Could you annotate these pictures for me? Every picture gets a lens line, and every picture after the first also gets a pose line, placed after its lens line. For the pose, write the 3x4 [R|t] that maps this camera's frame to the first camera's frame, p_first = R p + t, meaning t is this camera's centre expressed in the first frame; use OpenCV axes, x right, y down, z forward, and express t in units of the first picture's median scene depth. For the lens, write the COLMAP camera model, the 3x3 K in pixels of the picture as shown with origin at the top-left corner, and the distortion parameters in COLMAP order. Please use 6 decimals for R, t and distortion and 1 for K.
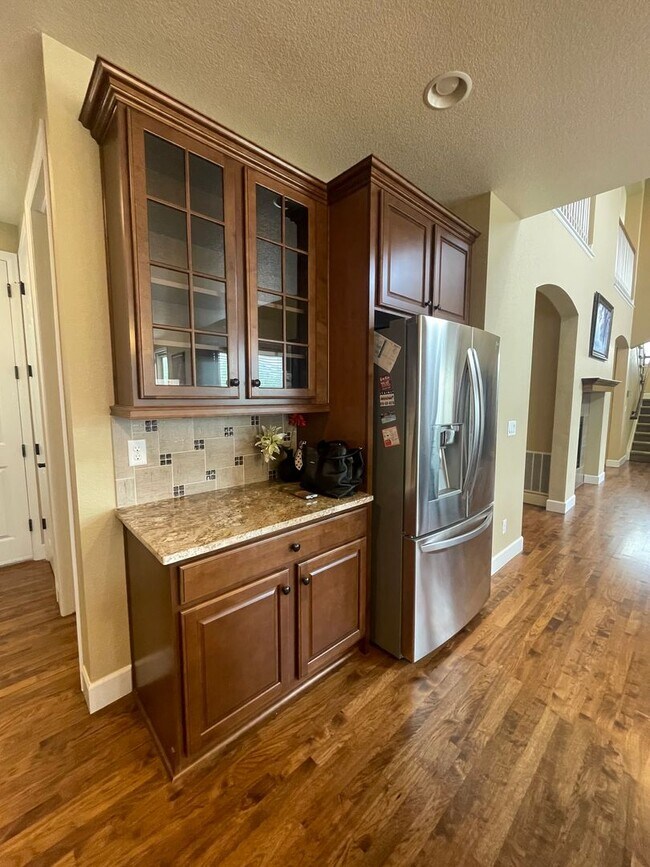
lens RADIAL K [[349.9, 0, 327.5], [0, 349.9, 433.6], [0, 0, 1]] dist [-0.001479, -0.000704]
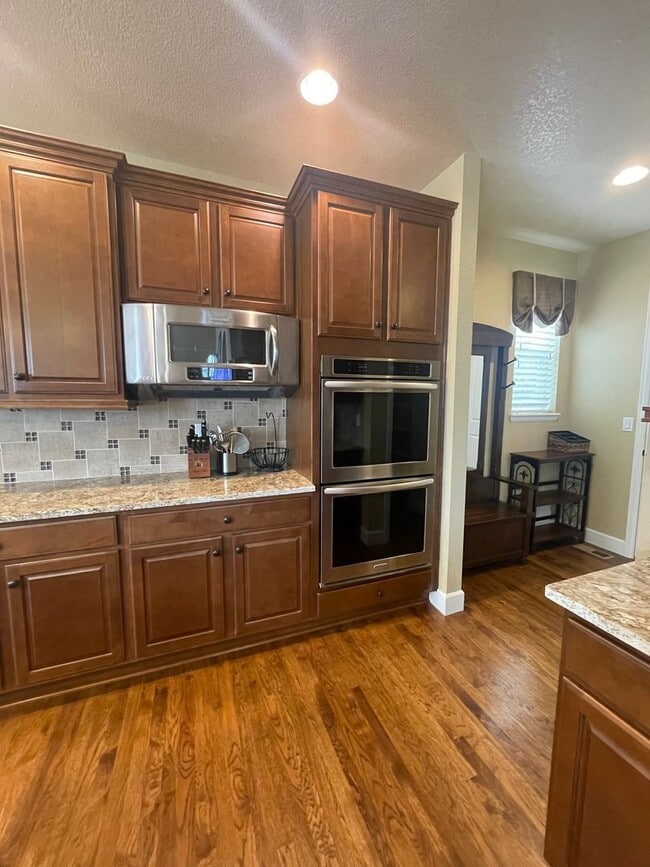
lens RADIAL K [[349.9, 0, 327.5], [0, 349.9, 433.6], [0, 0, 1]] dist [-0.001479, -0.000704]
pose [[-0.374144, 0.093922, -0.922602, 0.372498], [-0.102892, 0.984512, 0.141950, -0.051041], [0.921645, 0.148038, -0.358686, 0.653879]]
